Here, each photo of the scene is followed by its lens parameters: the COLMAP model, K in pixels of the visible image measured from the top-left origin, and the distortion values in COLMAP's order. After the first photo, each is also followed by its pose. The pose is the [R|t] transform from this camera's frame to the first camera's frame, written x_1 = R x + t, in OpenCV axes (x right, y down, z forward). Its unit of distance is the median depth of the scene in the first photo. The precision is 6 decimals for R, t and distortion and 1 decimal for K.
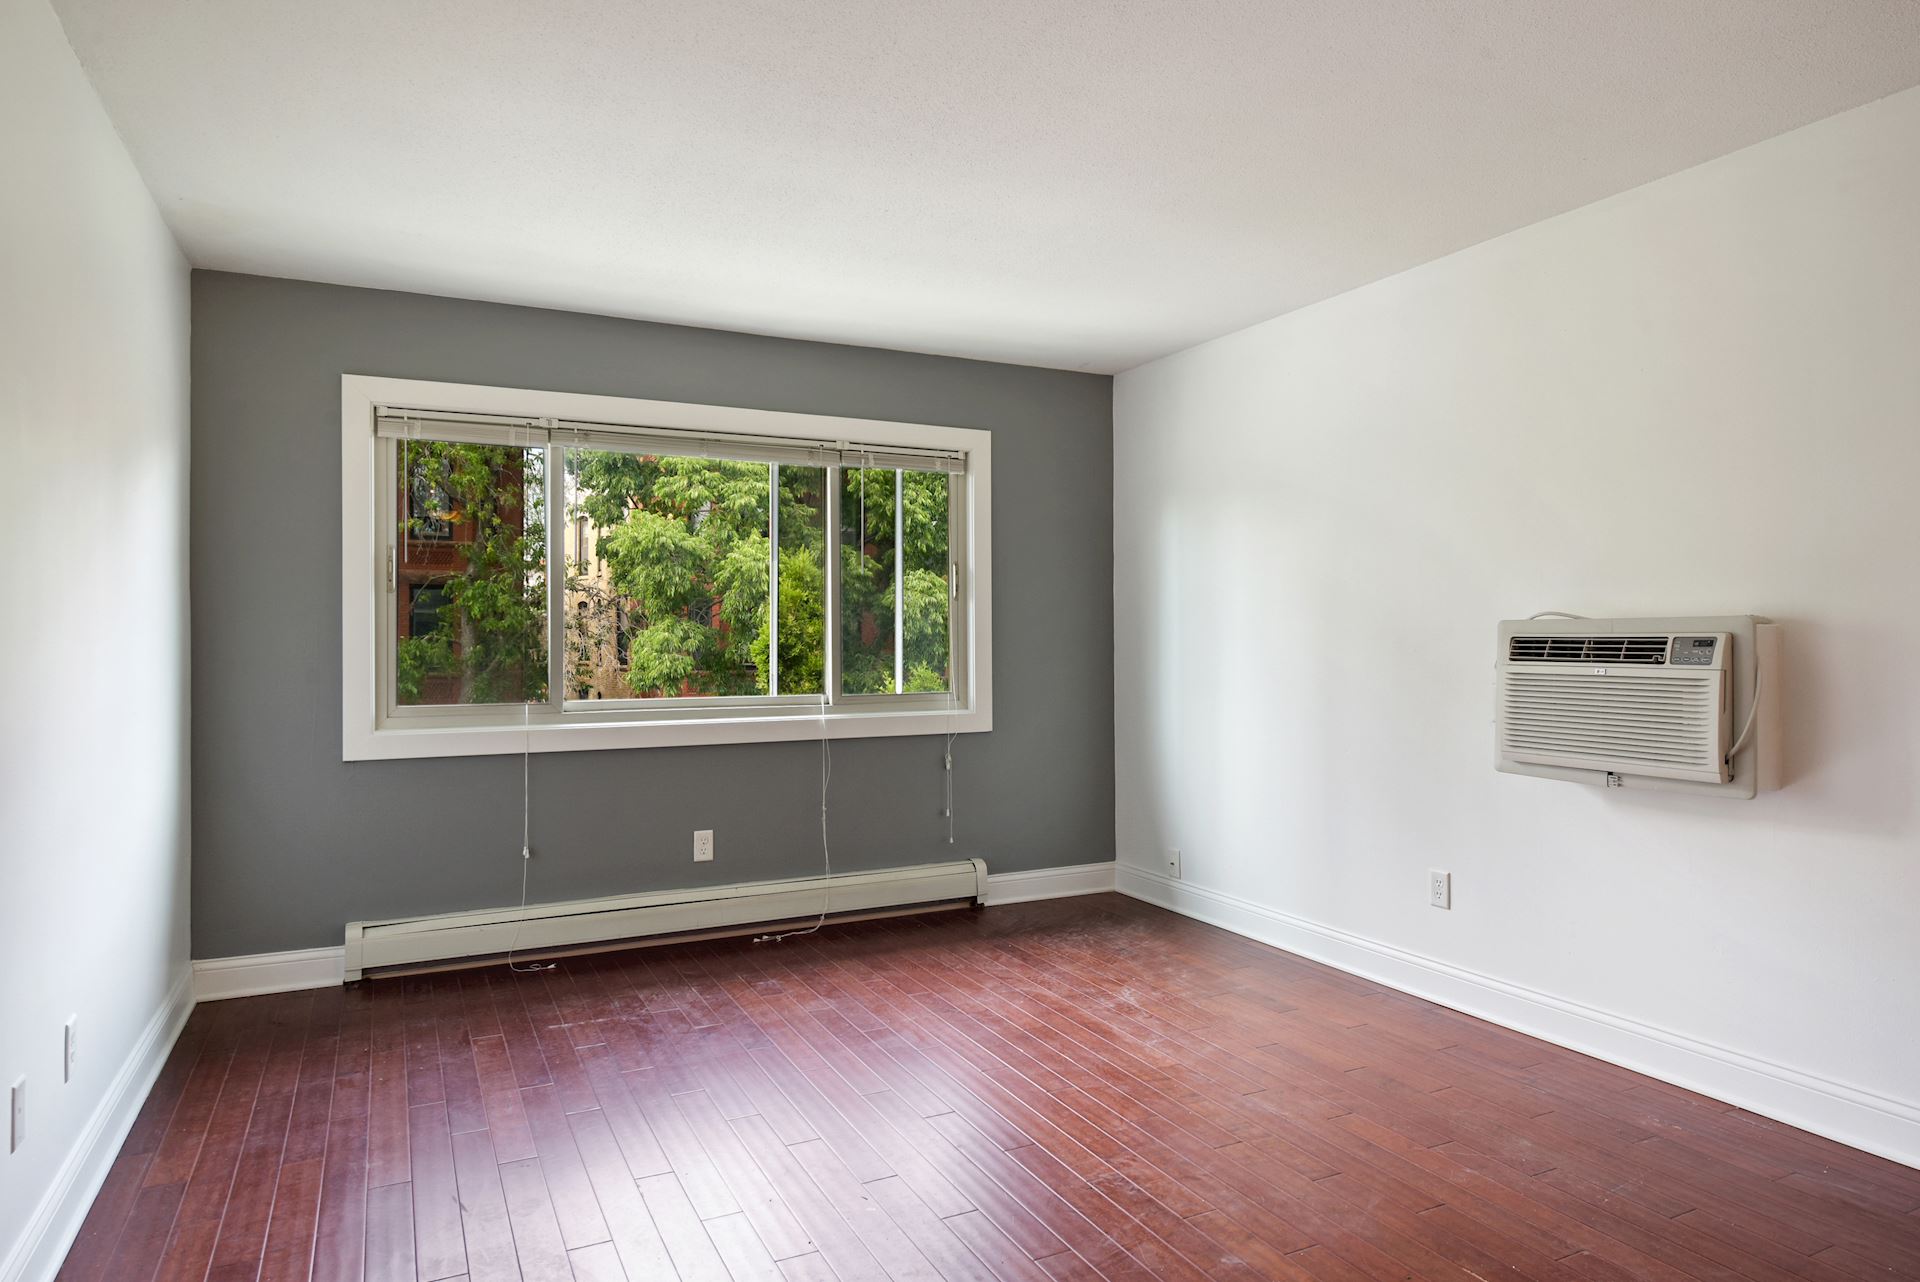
lens RADIAL K [[1149.9, 0, 961.5], [0, 1149.9, 640.0], [0, 0, 1]] dist [-0.004027, -0.002264]
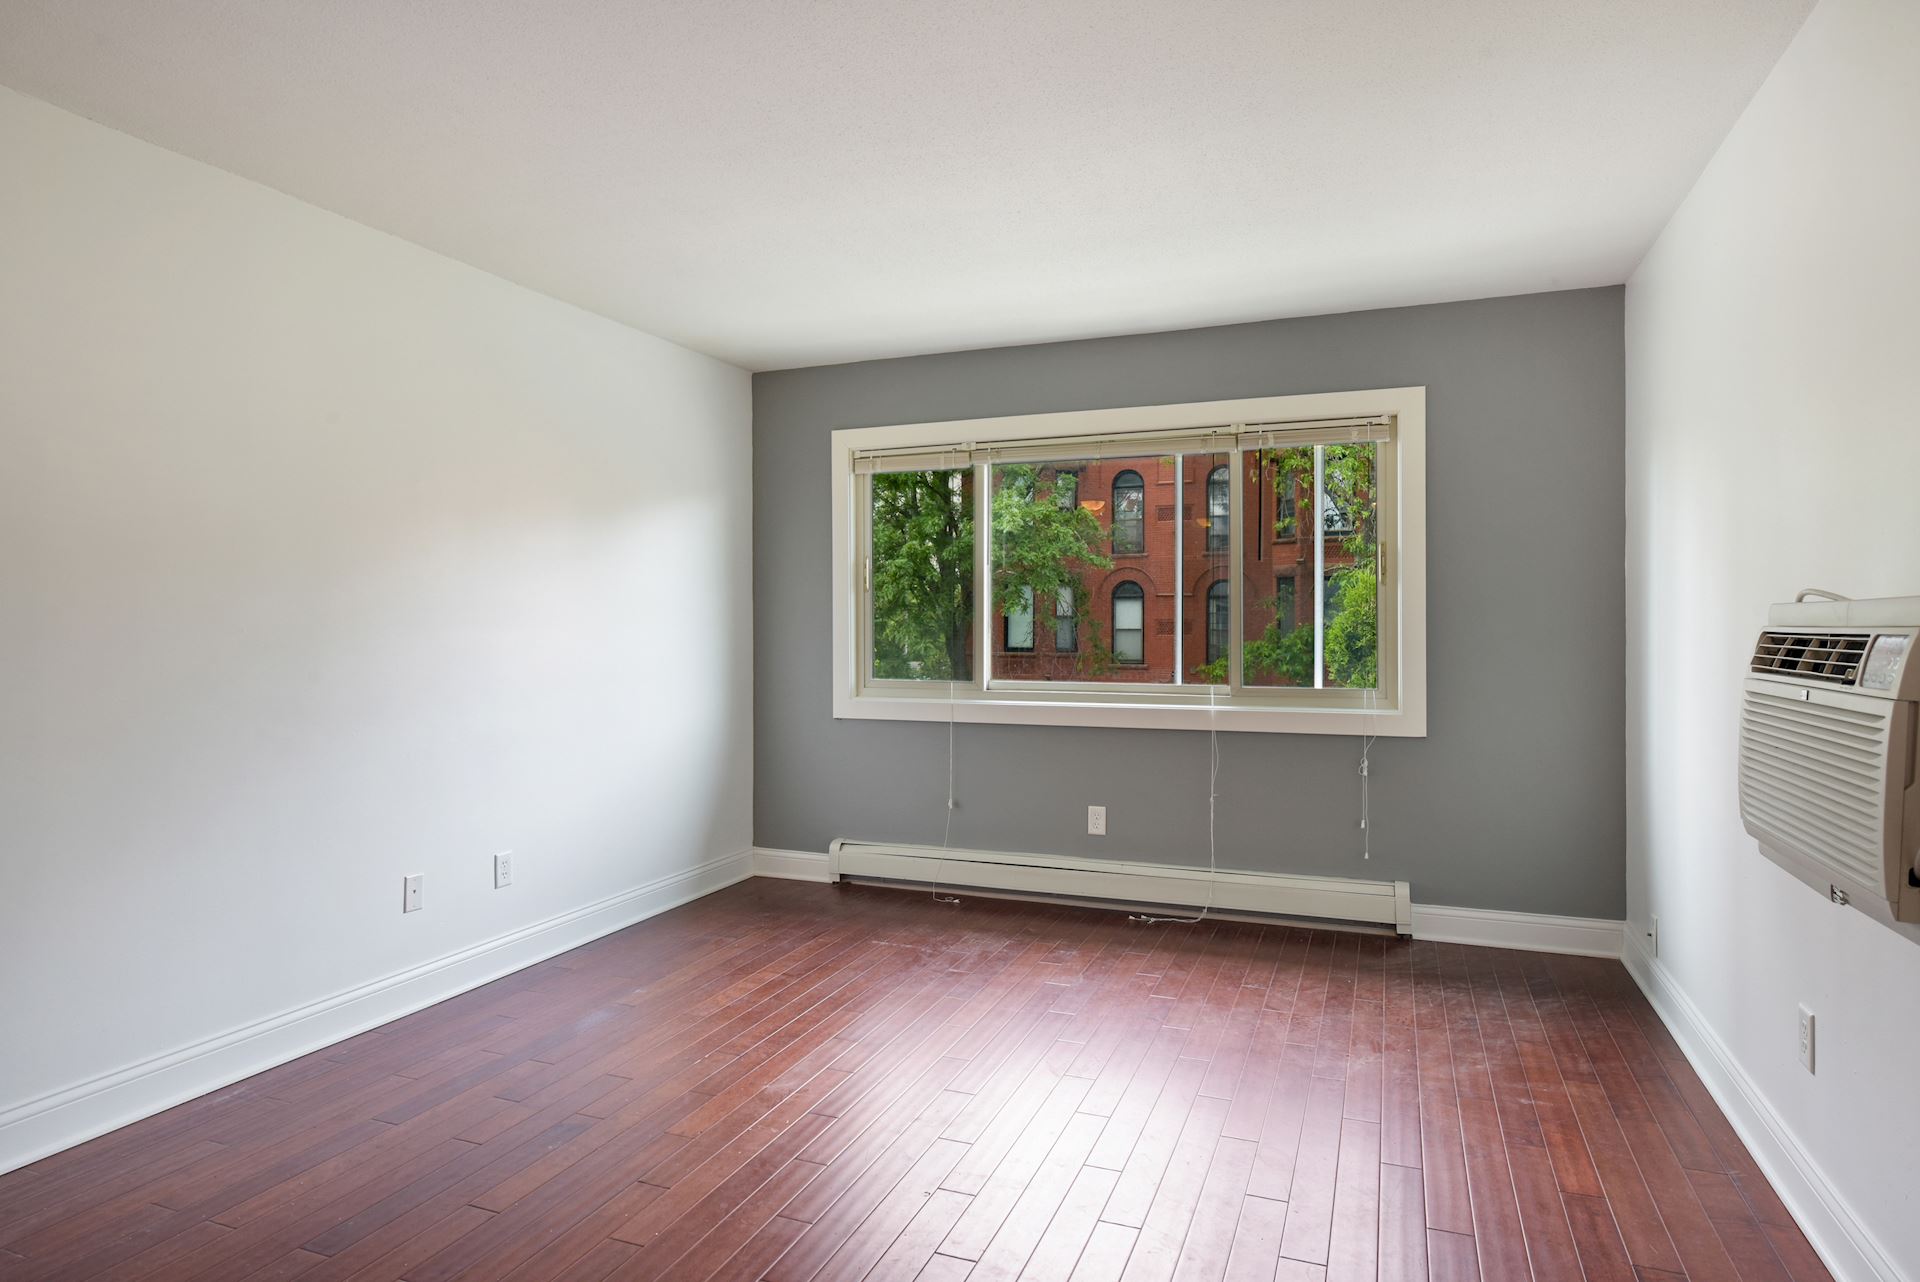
lens RADIAL K [[1097.0, 0, 957.3], [0, 1097.0, 635.1], [0, 0, 1]] dist [-0.005549, -0.001714]
pose [[0.662156, 0.008564, -0.749317, 0.490330], [-0.002295, 0.999953, 0.009400, -0.004030], [0.749362, -0.004505, 0.662145, 0.240265]]
